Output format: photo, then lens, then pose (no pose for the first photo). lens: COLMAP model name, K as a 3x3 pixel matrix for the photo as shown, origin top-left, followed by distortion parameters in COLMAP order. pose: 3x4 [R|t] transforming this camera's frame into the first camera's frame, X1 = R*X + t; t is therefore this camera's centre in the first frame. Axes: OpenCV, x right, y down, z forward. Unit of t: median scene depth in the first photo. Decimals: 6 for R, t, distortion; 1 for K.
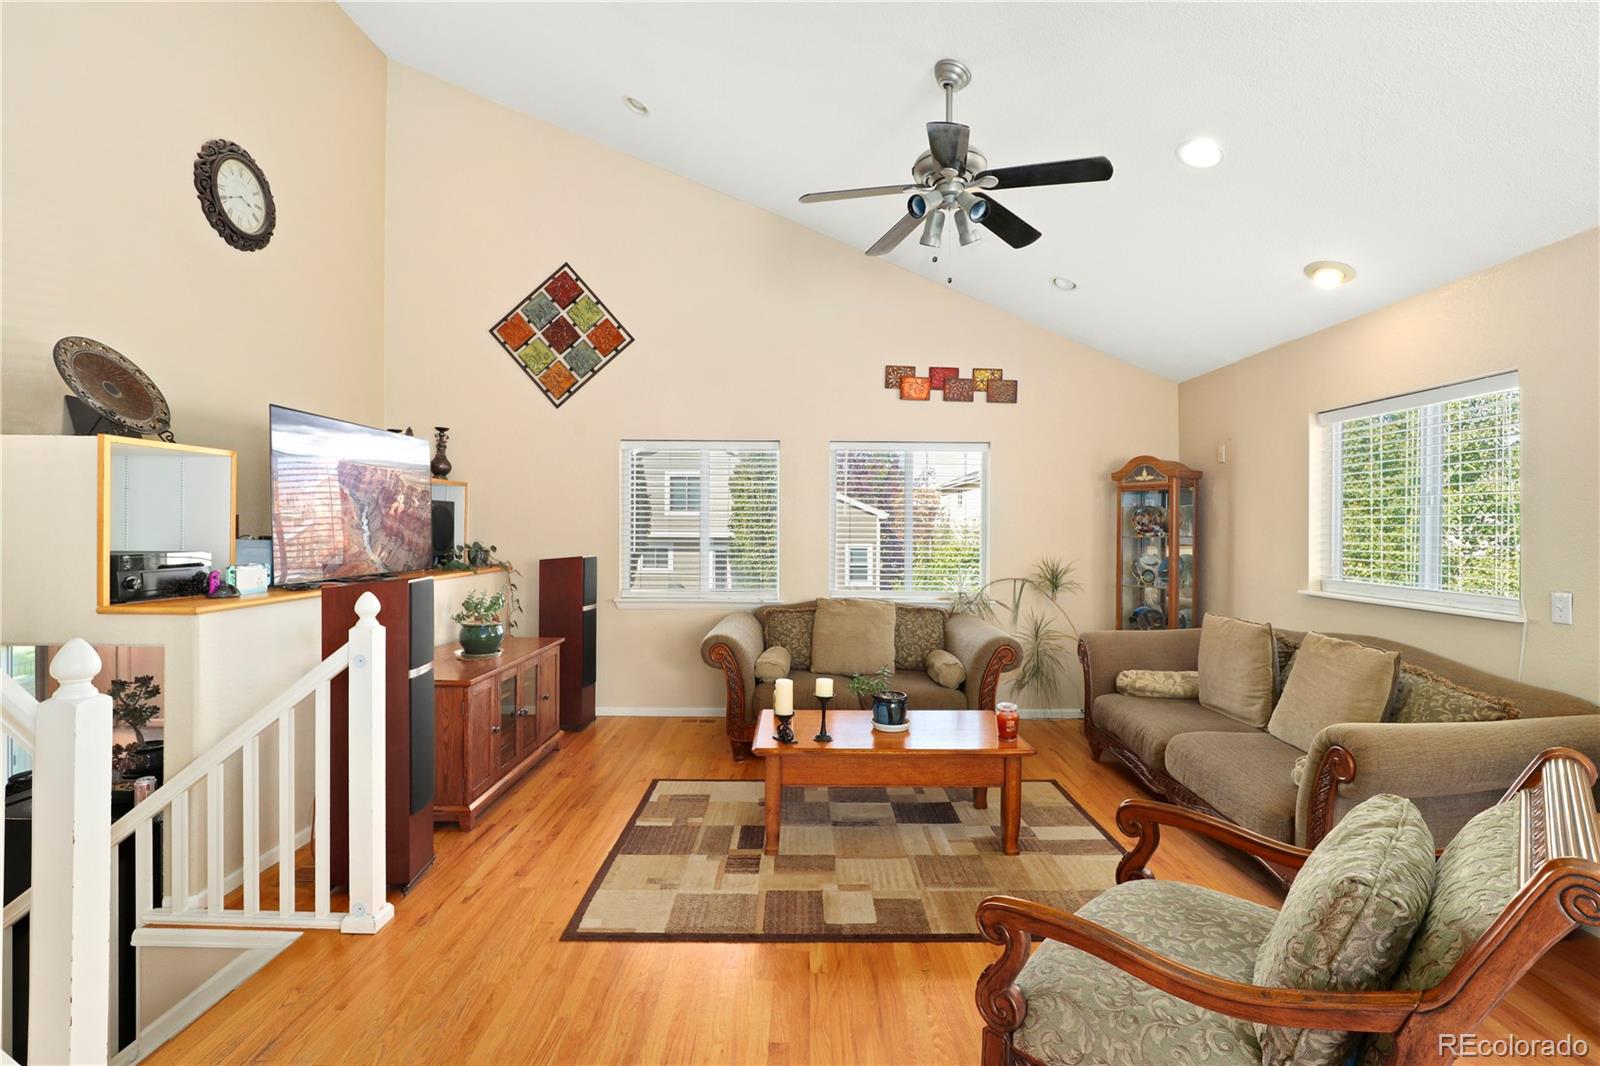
lens RADIAL K [[740.8, 0, 800.0], [0, 740.8, 533.0], [0, 0, 1]] dist [-0.016794, 0.005127]
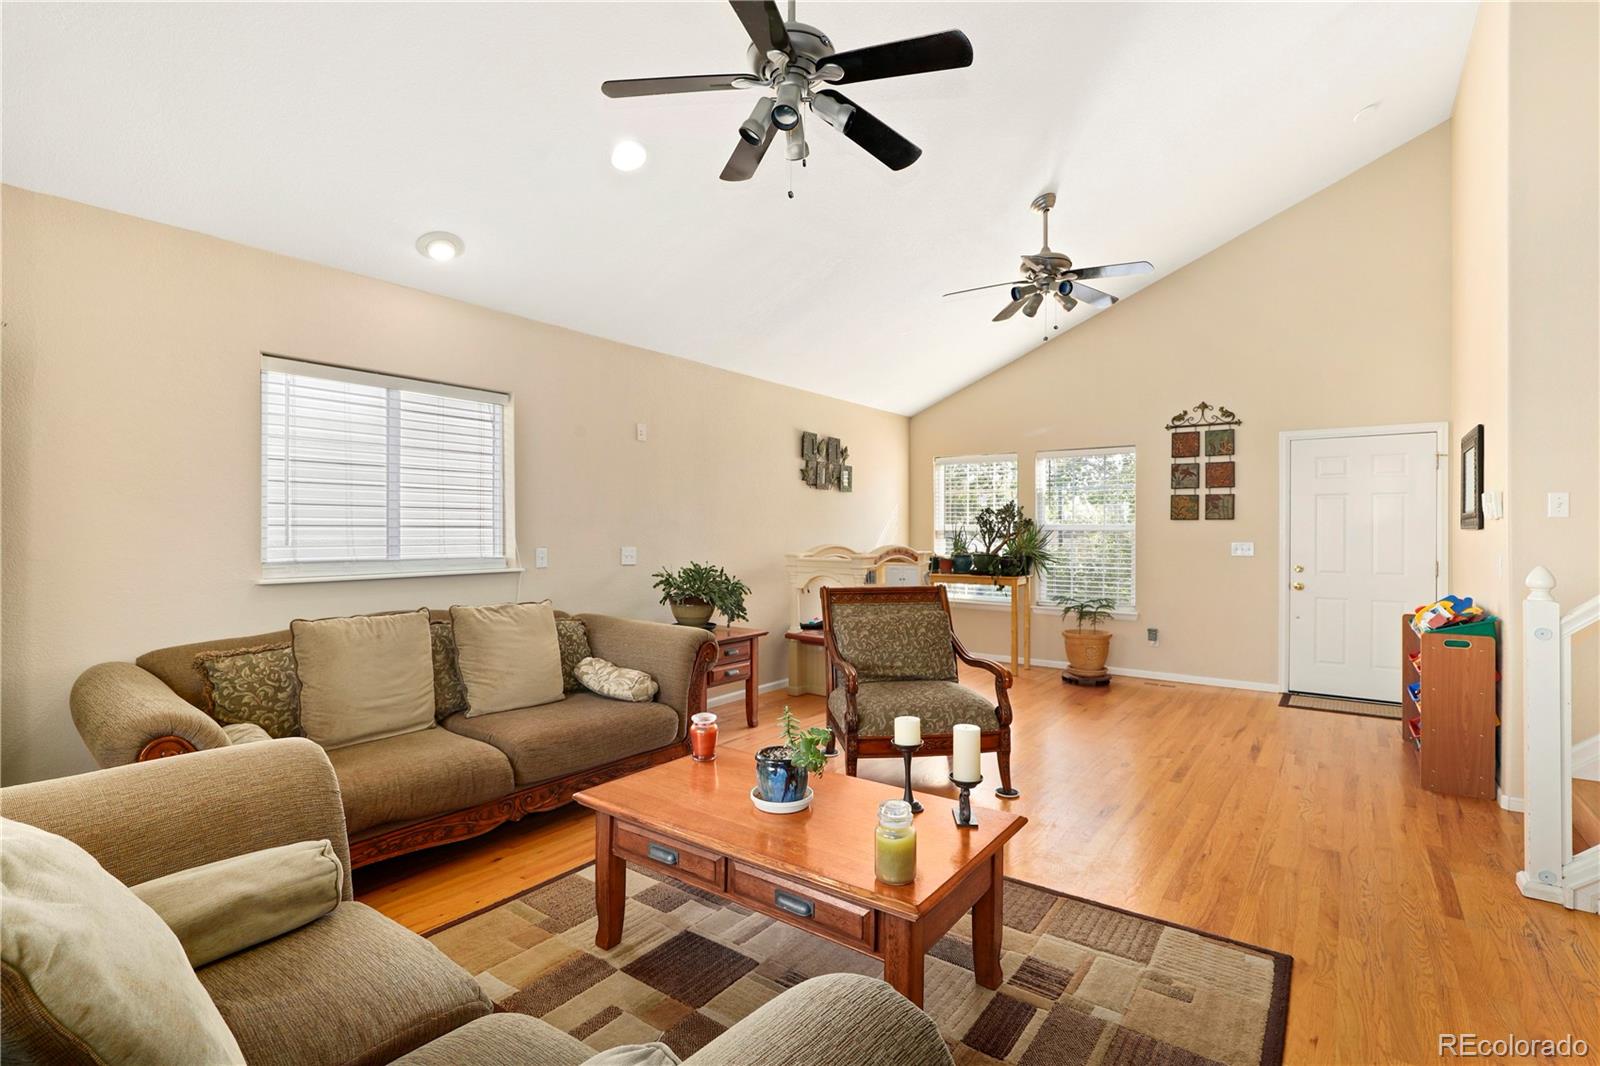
lens RADIAL K [[740.8, 0, 800.0], [0, 740.8, 533.0], [0, 0, 1]] dist [-0.016794, 0.005127]
pose [[-0.805757, -0.011644, 0.592132, -0.220387], [-0.001843, 0.999851, 0.017154, 0.013571], [-0.592244, 0.012731, -0.805658, 1.242843]]
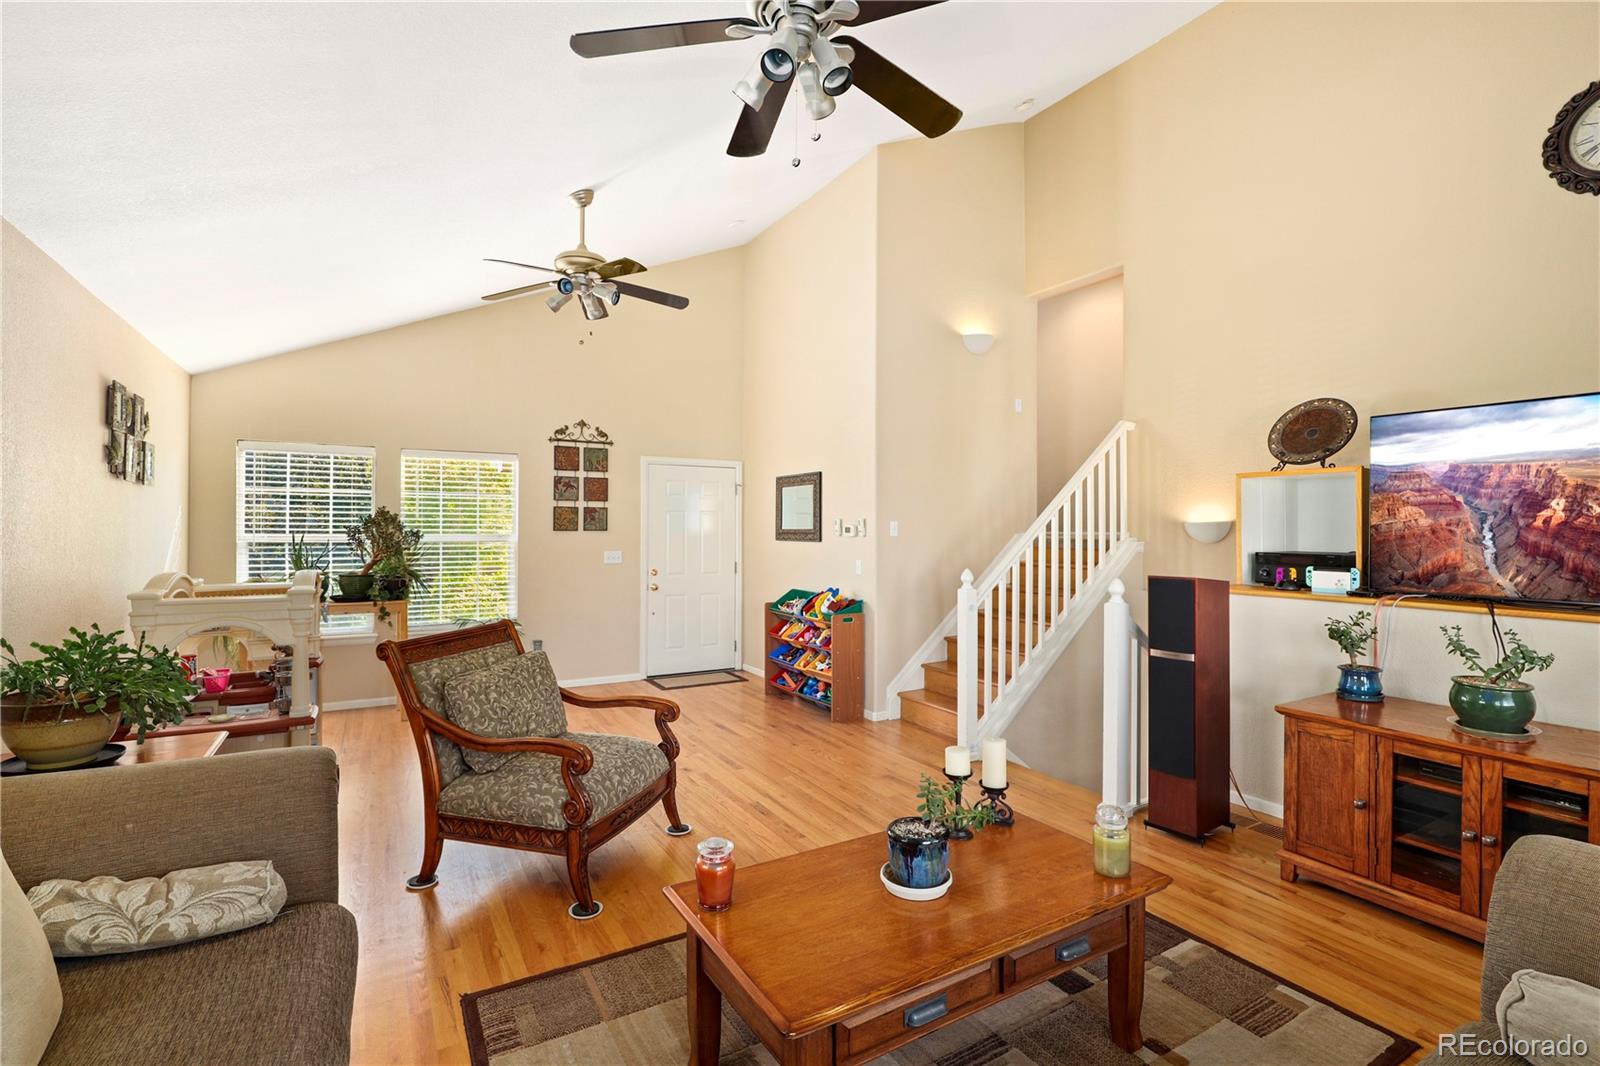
lens RADIAL K [[751.0, 0, 828.7], [0, 751.0, 524.8], [0, 0, 1]] dist [-0.000438, -0.000076]
pose [[-0.852603, -0.013767, -0.522377, 0.408365], [-0.017164, 0.999851, 0.001662, -0.014214], [0.522276, 0.010383, -0.852713, 1.207807]]
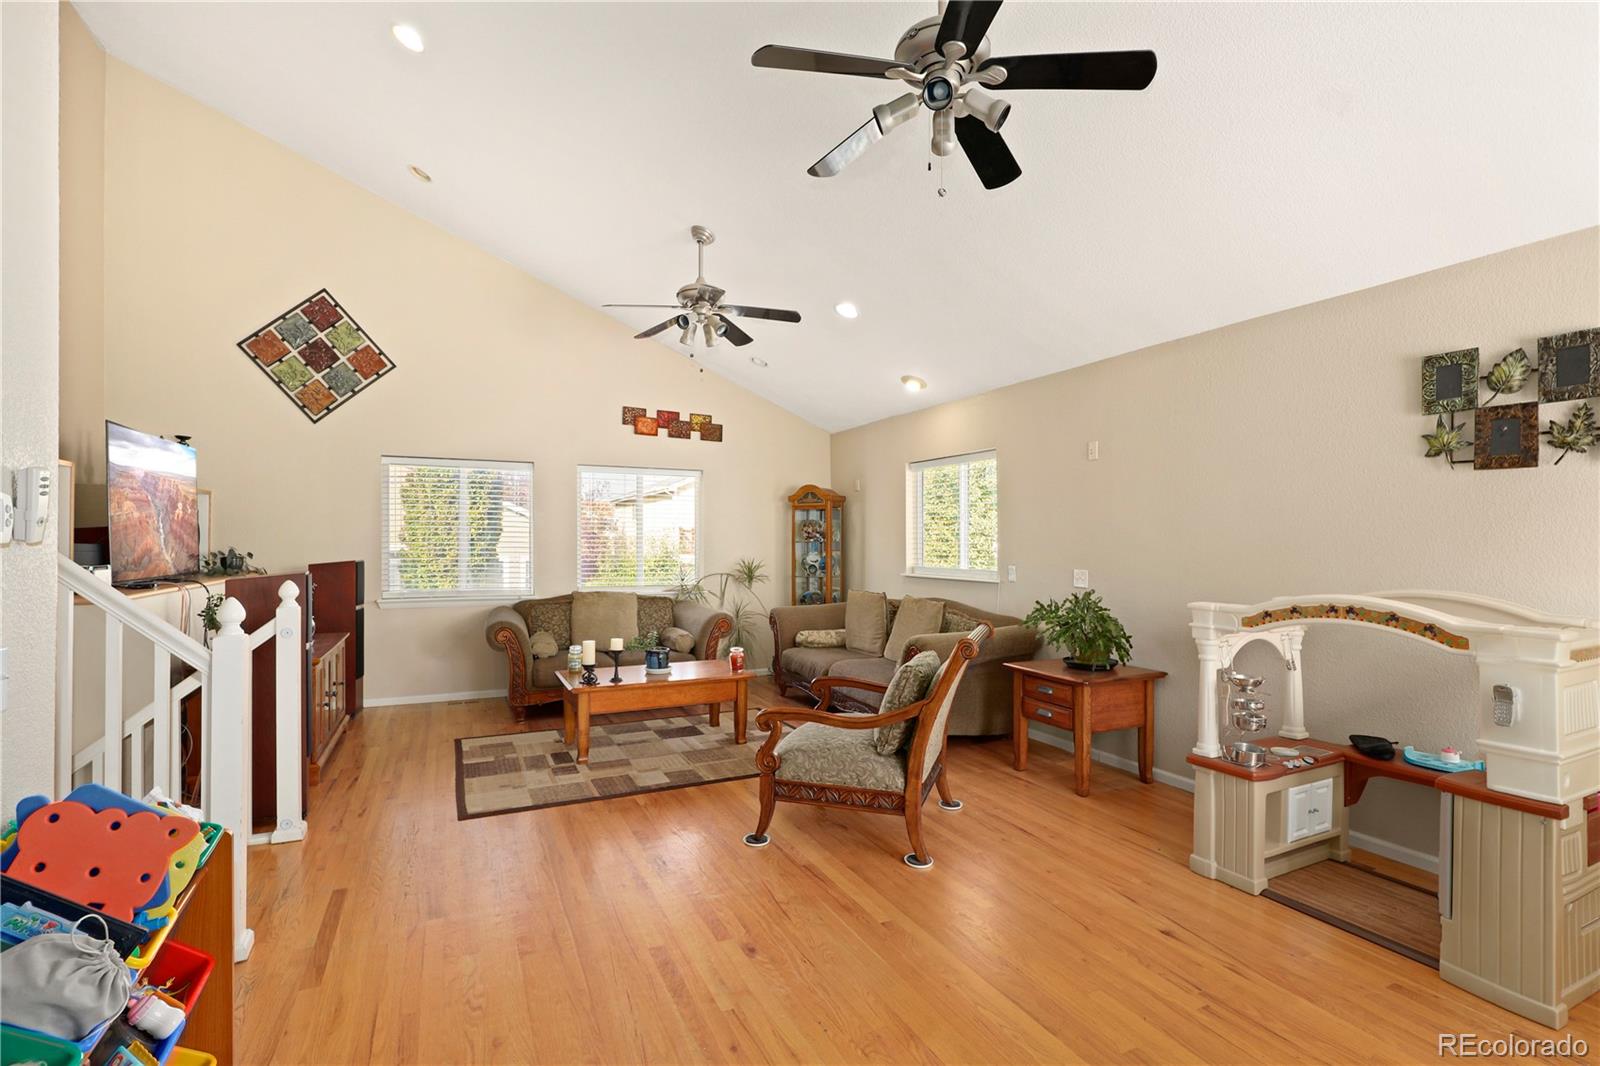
lens RADIAL K [[751.2, 0, 796.7], [0, 751.2, 543.7], [0, 0, 1]] dist [-0.003059, -0.000215]
pose [[0.904106, -0.004751, 0.427282, -0.212500], [0.006301, 0.999978, -0.002215, 0.014920], [-0.427262, 0.004695, 0.904115, -0.361009]]
